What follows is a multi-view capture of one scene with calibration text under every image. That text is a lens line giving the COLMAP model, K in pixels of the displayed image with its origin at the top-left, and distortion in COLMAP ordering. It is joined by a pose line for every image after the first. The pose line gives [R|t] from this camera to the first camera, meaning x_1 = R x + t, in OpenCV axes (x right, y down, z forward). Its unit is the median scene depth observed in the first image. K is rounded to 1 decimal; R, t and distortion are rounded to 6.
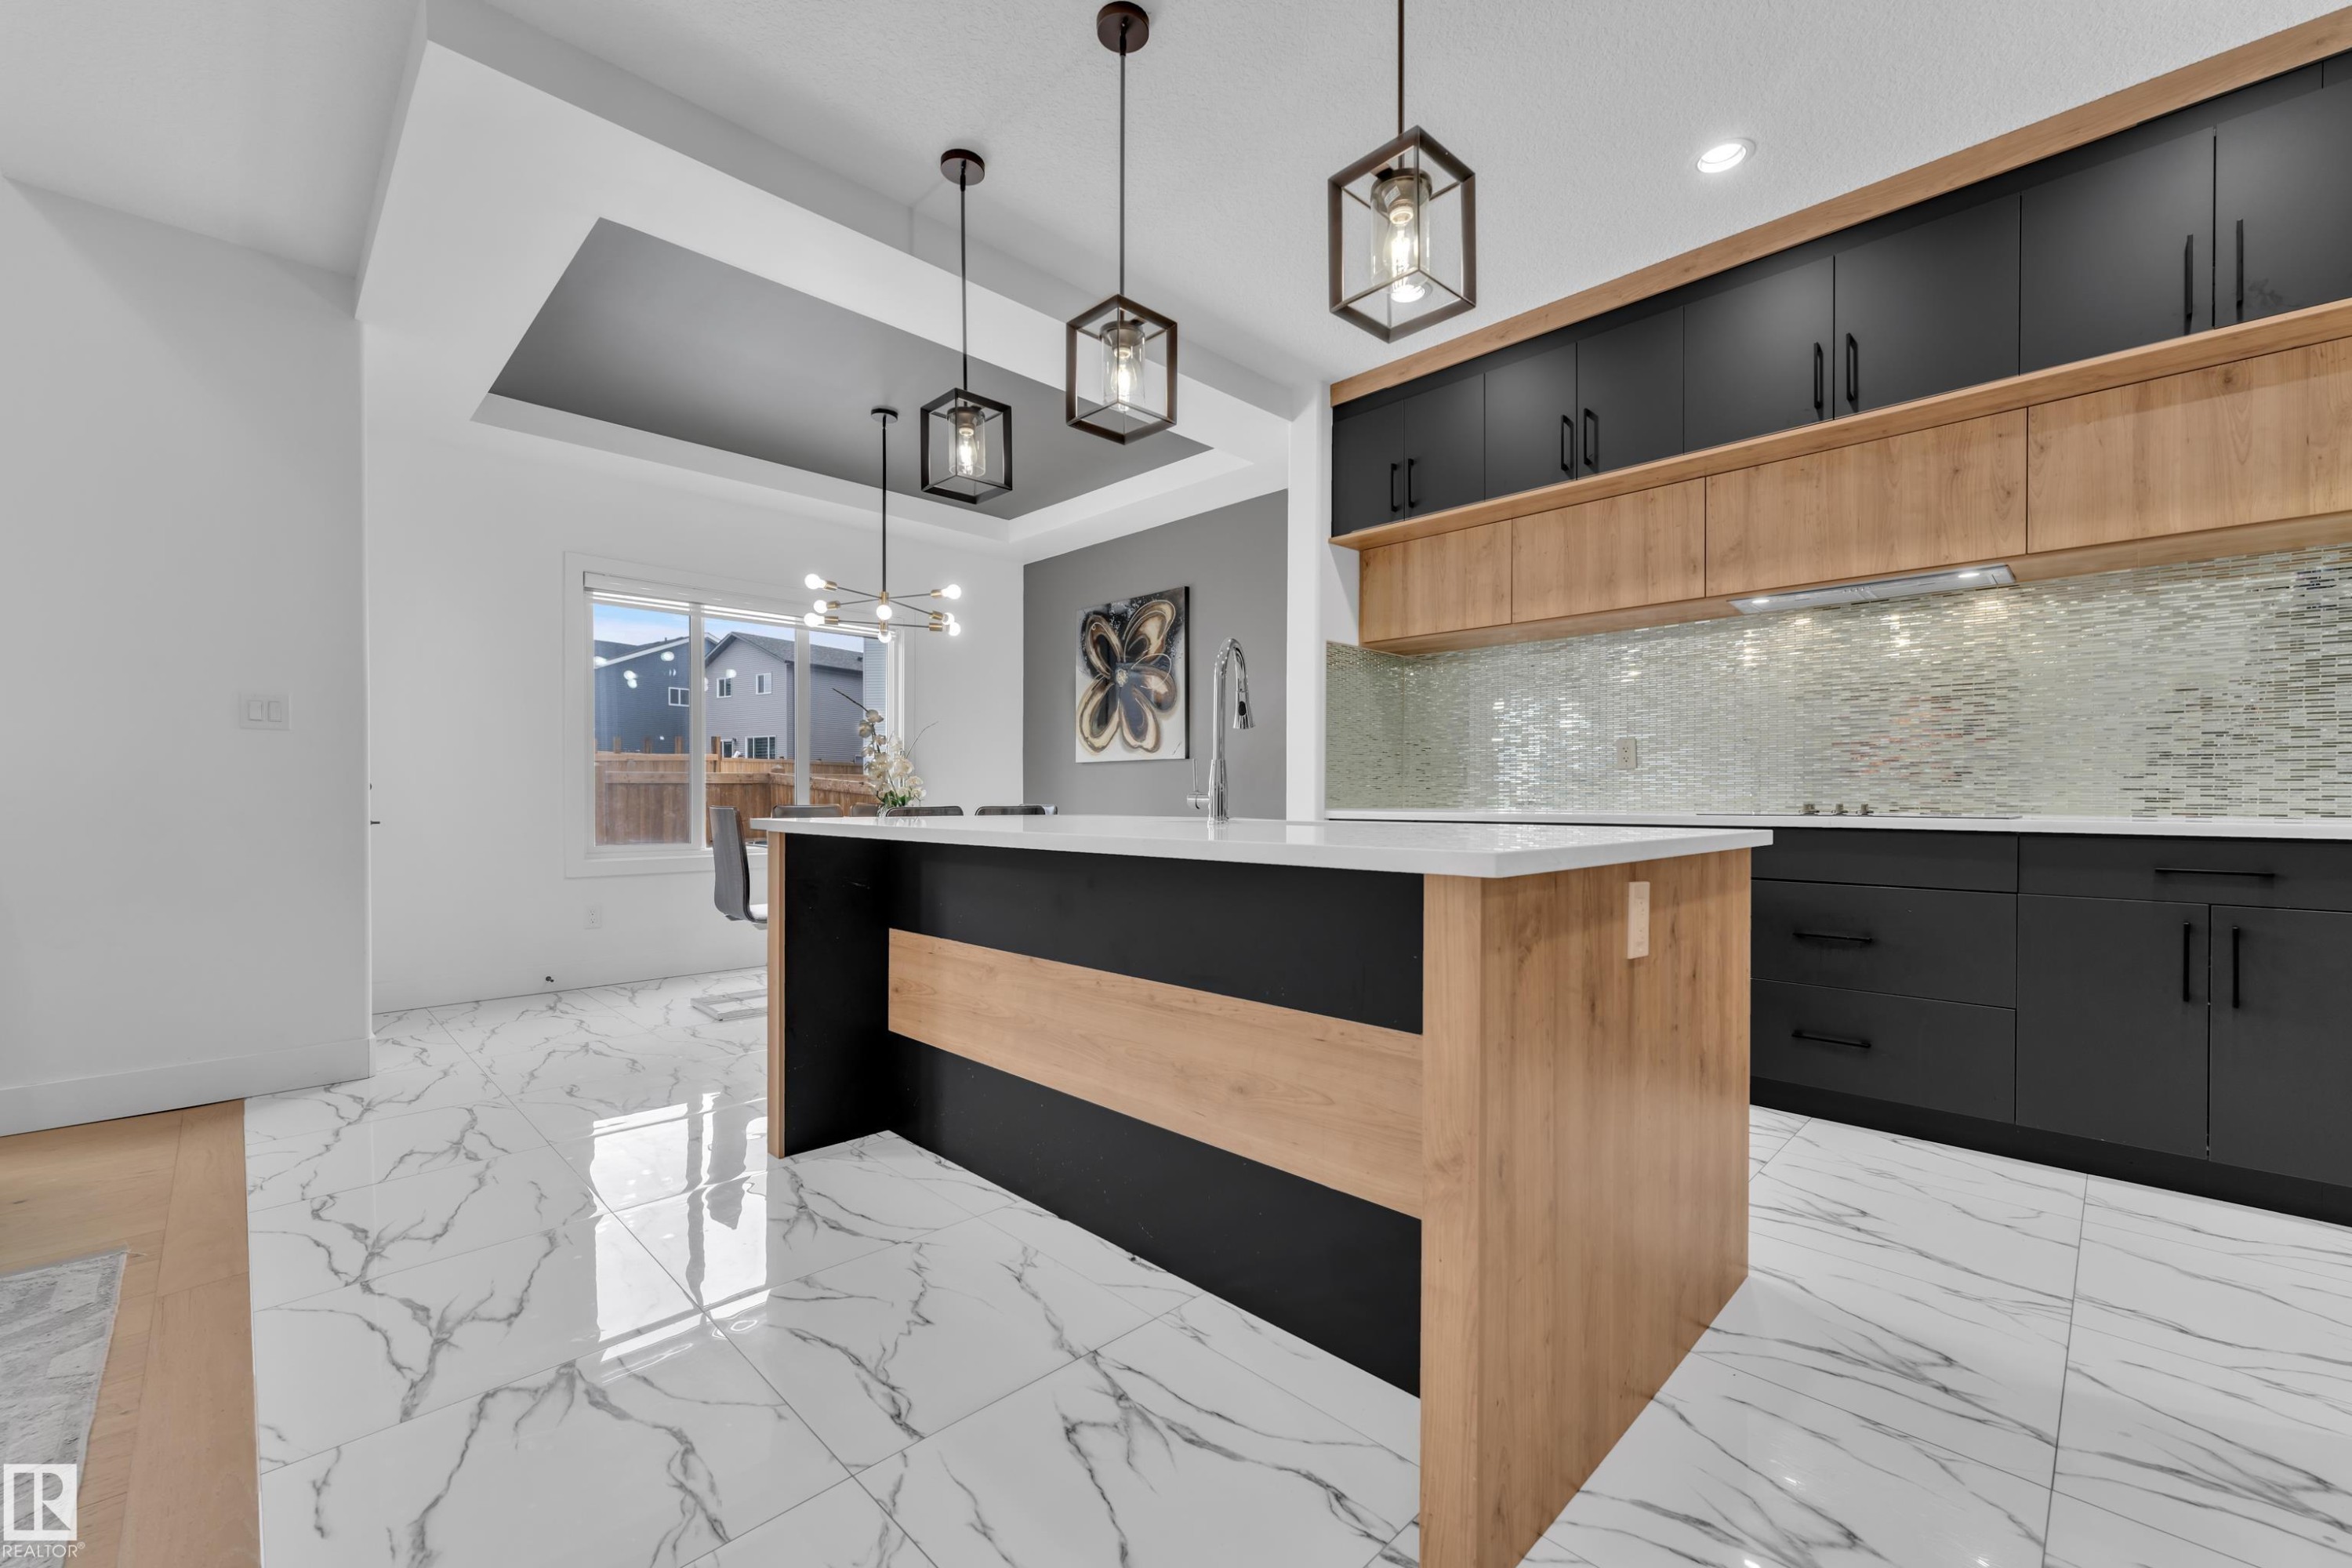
lens RADIAL K [[950.4, 0, 1173.4], [0, 950.4, 790.7], [0, 0, 1]] dist [0.000483, -0.000232]
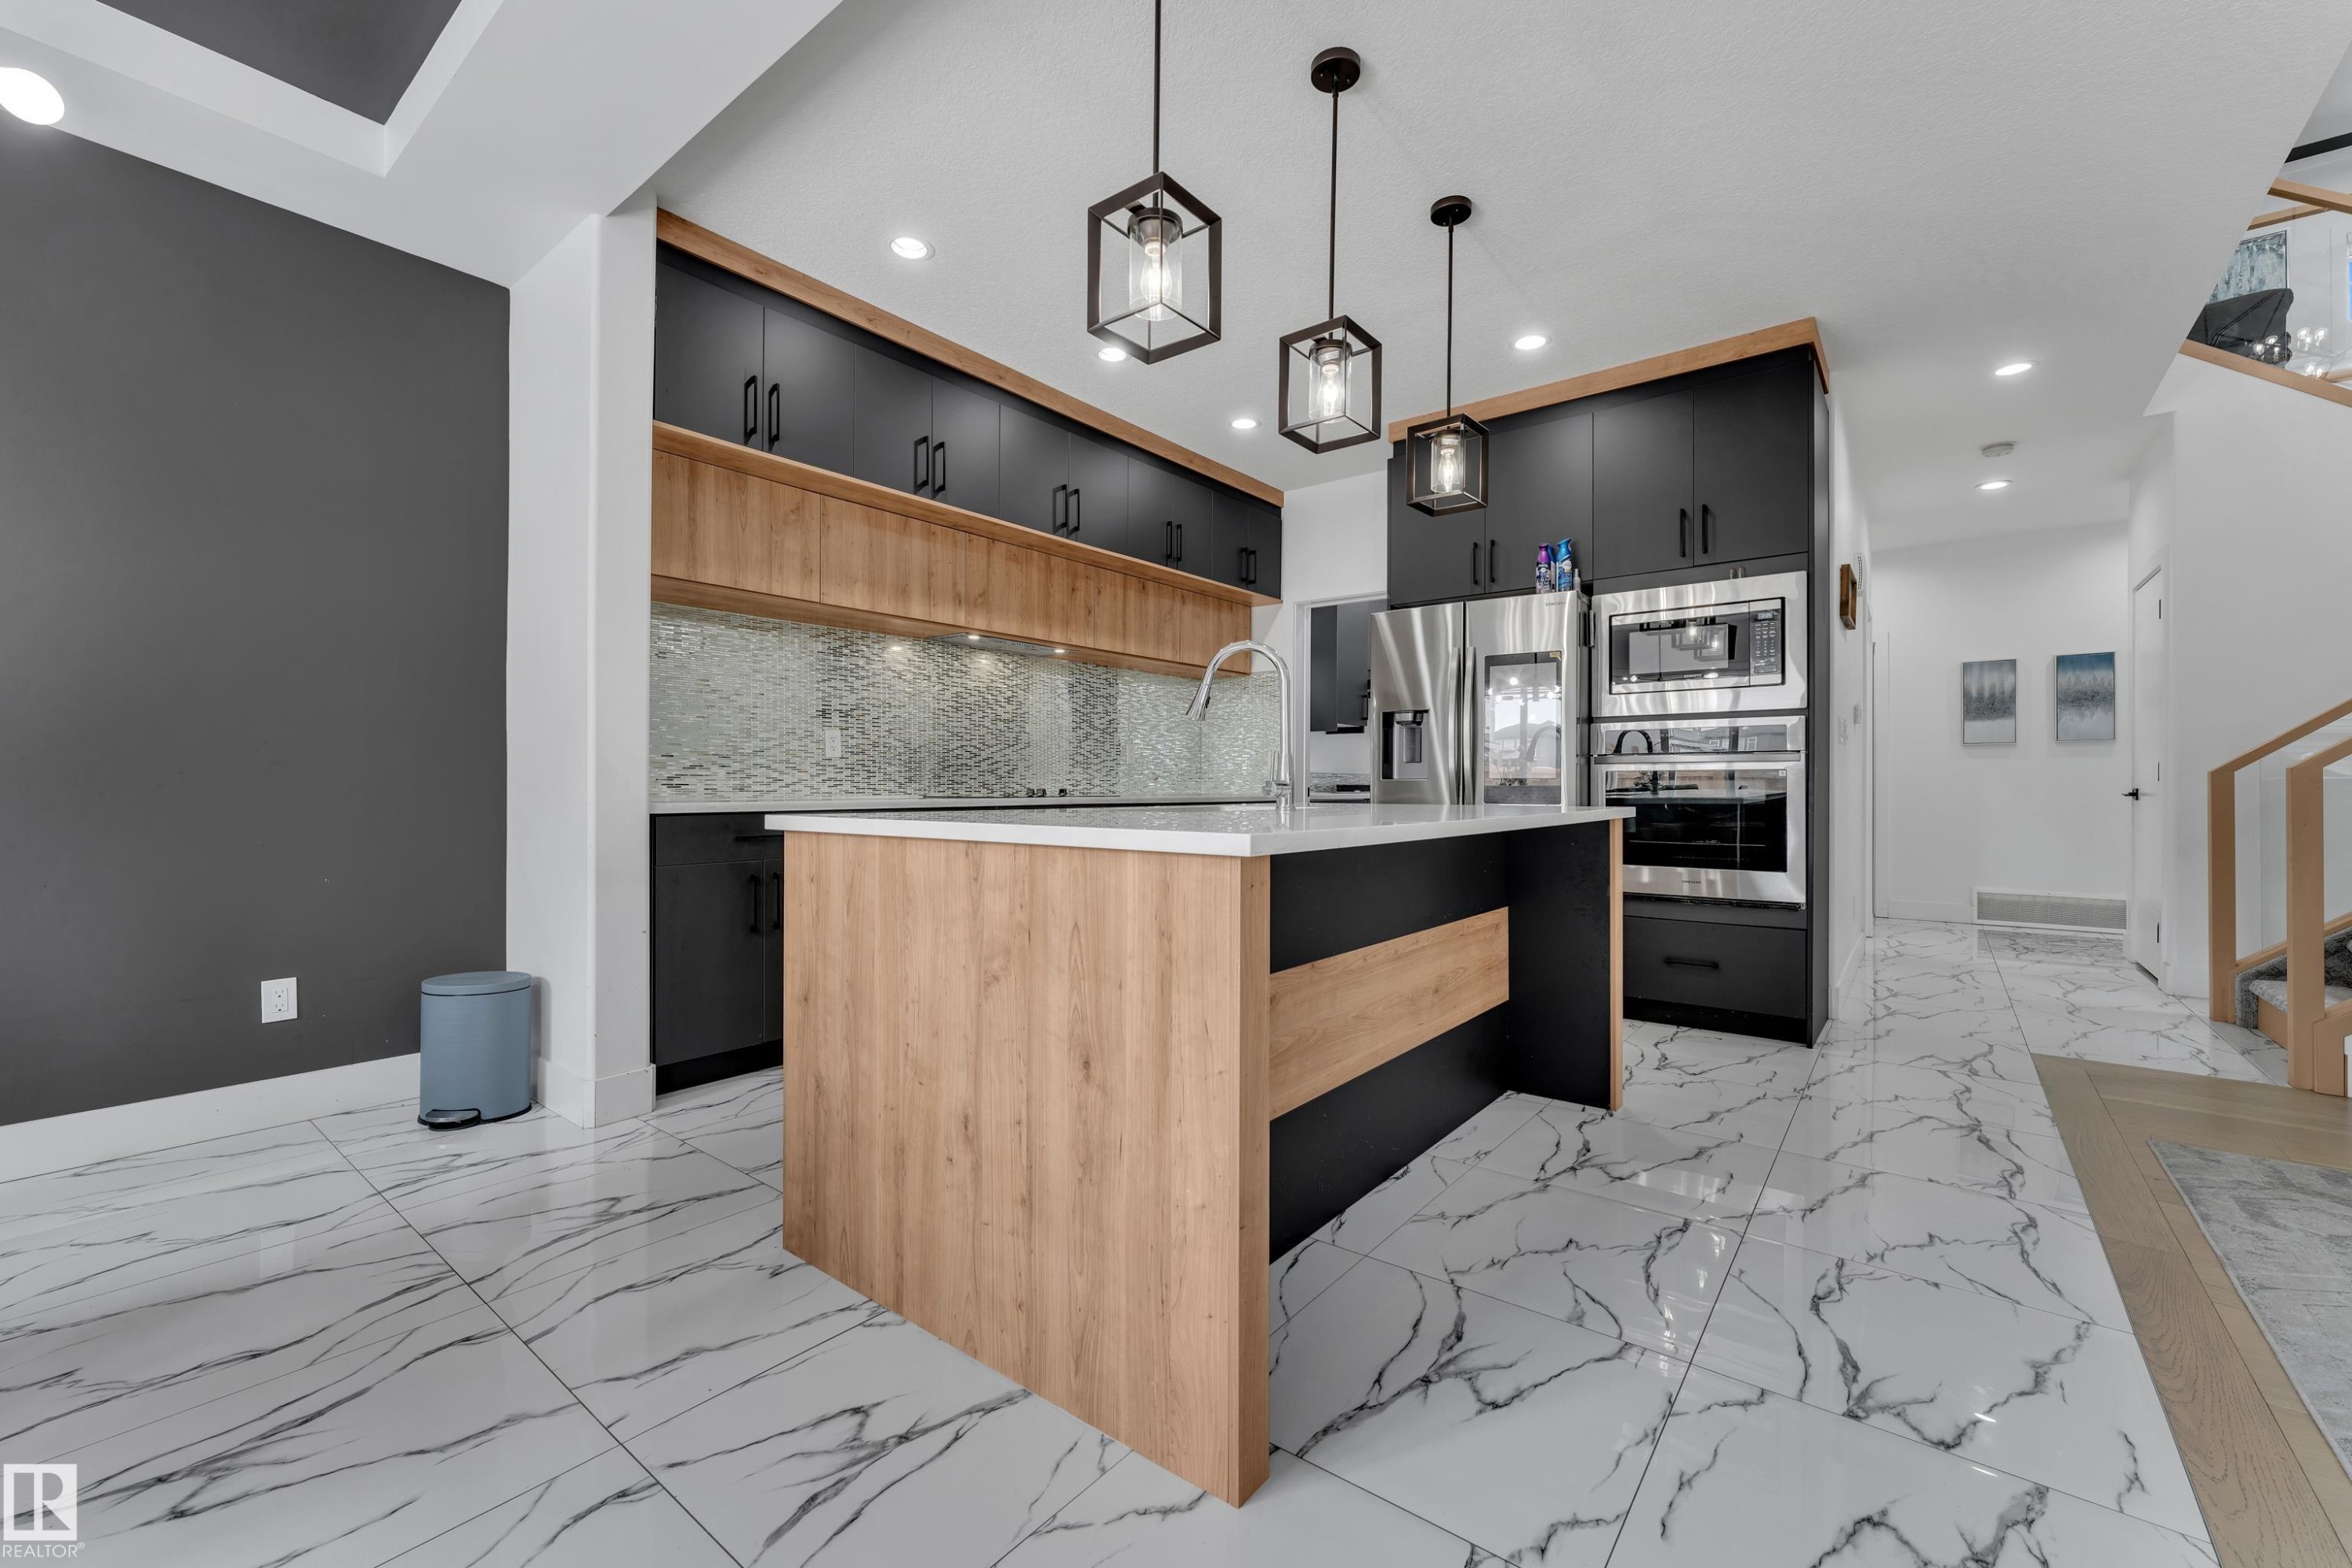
lens RADIAL K [[950.4, 0, 1166.4], [0, 950.4, 772.7], [0, 0, 1]] dist [0.000483, -0.000232]
pose [[-0.112646, 0.011014, 0.993574, -0.920590], [-0.010164, 0.999873, -0.012236, 0.004878], [-0.993583, -0.011477, -0.112519, 1.101315]]
